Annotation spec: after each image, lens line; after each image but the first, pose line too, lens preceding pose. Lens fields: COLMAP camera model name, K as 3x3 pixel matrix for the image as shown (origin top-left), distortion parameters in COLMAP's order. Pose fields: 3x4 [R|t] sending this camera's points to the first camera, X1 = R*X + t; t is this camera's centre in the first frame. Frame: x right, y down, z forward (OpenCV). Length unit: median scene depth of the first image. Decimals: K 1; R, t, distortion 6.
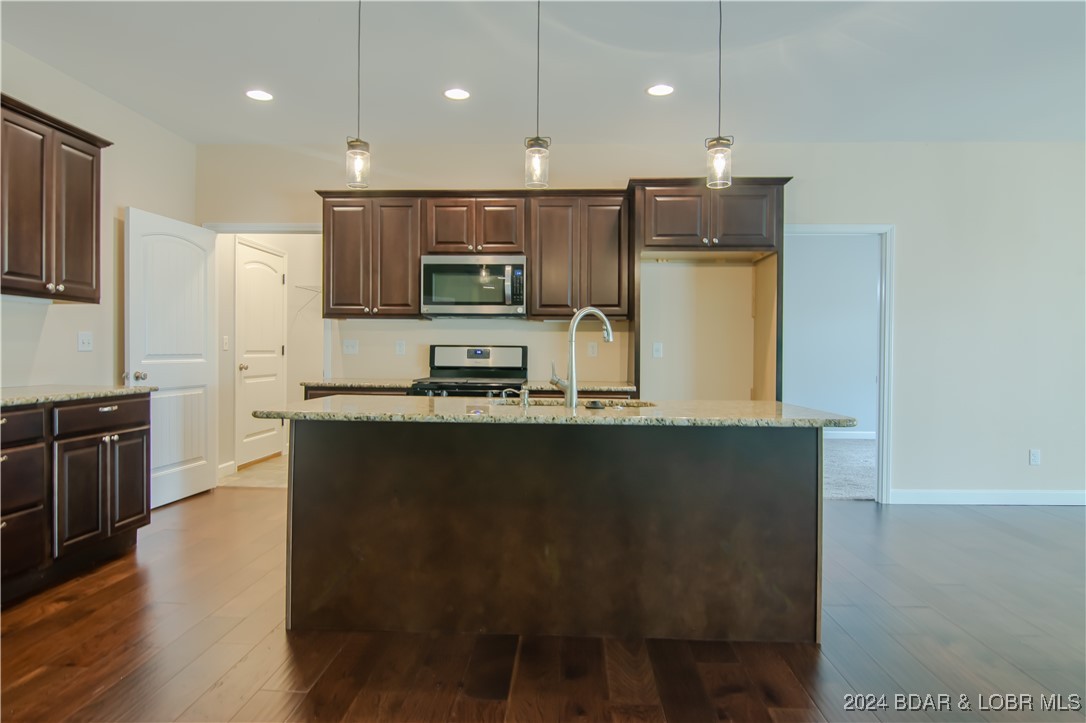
lens RADIAL K [[646.8, 0, 544.9], [0, 646.8, 357.9], [0, 0, 1]] dist [-0.002340, -0.015146]
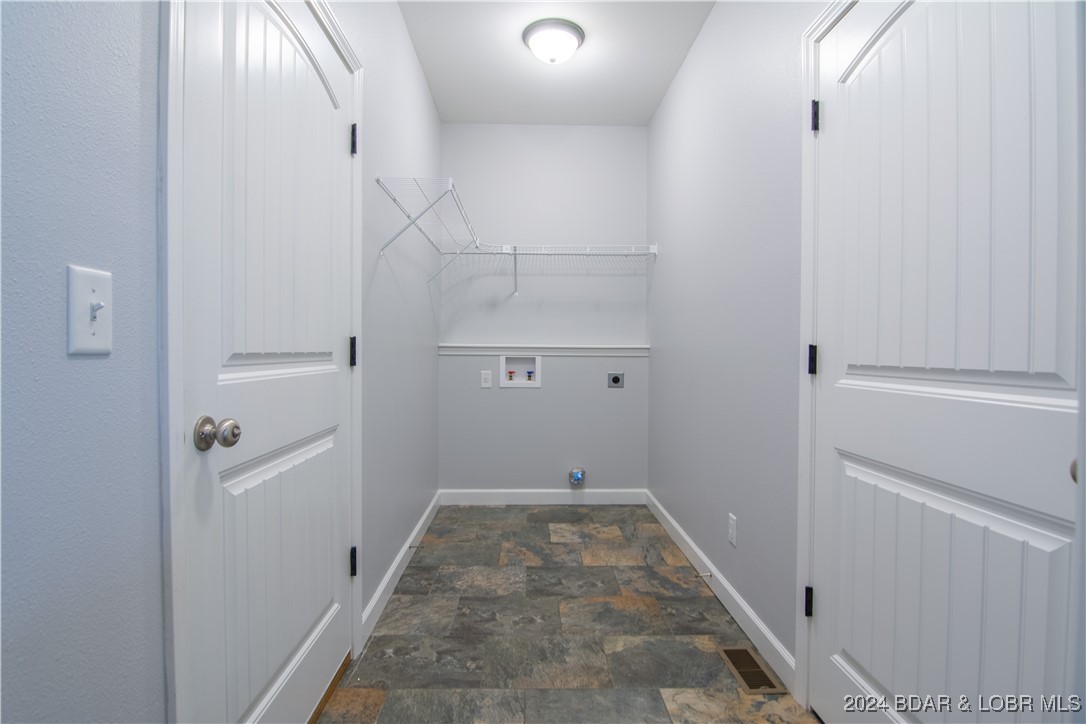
lens RADIAL K [[525.9, 0, 545.5], [0, 525.9, 354.8], [0, 0, 1]] dist [-0.010643, -0.009175]
pose [[0.997294, -0.008313, 0.073038, -0.476890], [0.008166, 0.999964, 0.002320, -0.014338], [-0.073055, -0.001717, 0.997326, 1.055587]]
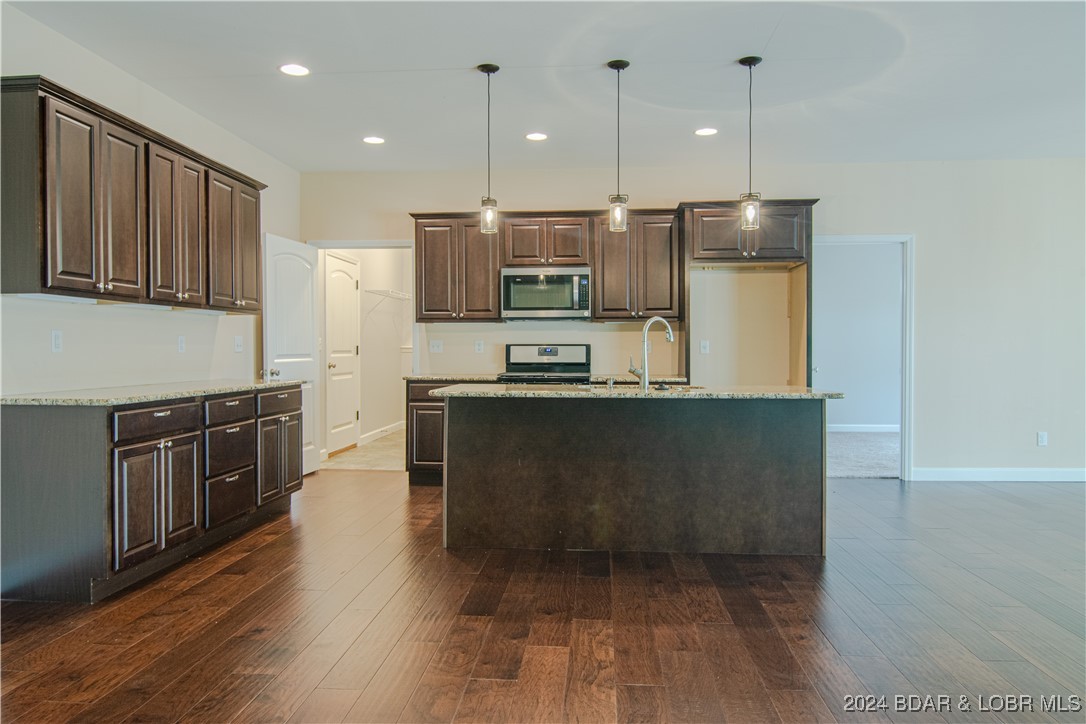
lens RADIAL K [[742.9, 0, 545.6], [0, 742.9, 359.6], [0, 0, 1]] dist [-0.000767, -0.007474]
pose [[0.999396, -0.008557, -0.033681, -0.068318], [0.008689, 0.999955, 0.003792, 0.002966], [0.033647, -0.004082, 0.999425, -0.351746]]
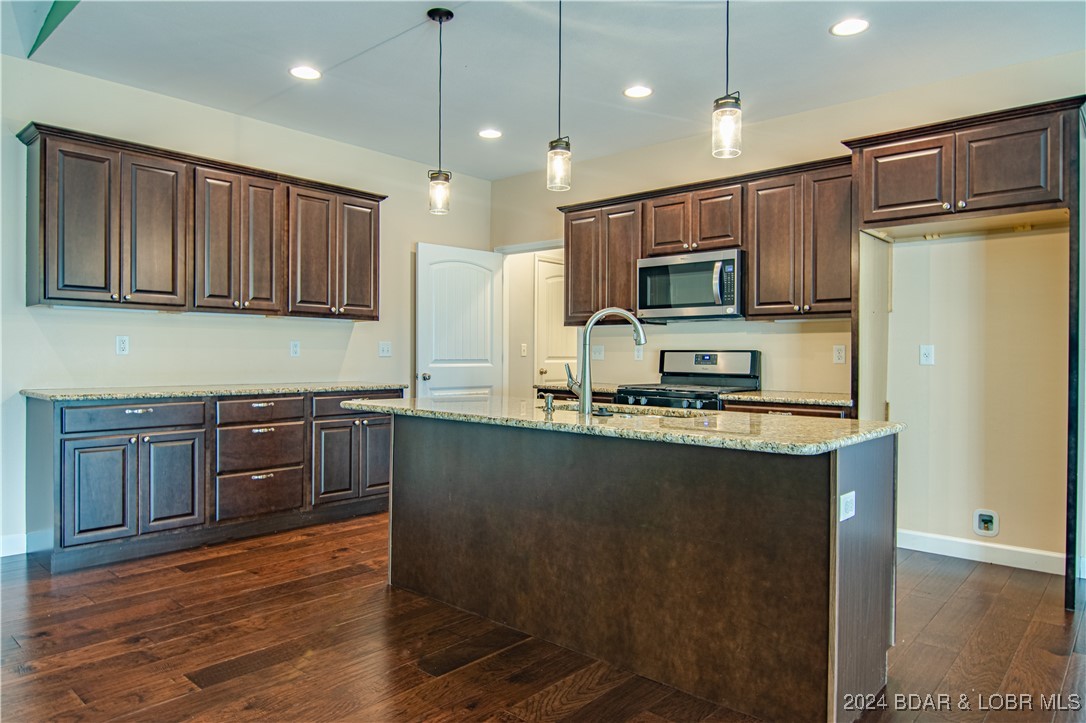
lens RADIAL K [[694.1, 0, 549.3], [0, 694.1, 358.9], [0, 0, 1]] dist [-0.008461, -0.005411]
pose [[0.778111, -0.000056, -0.628127, 0.375501], [-0.006652, 0.999943, -0.008330, 0.002969], [0.628092, 0.010660, 0.778066, 0.097644]]
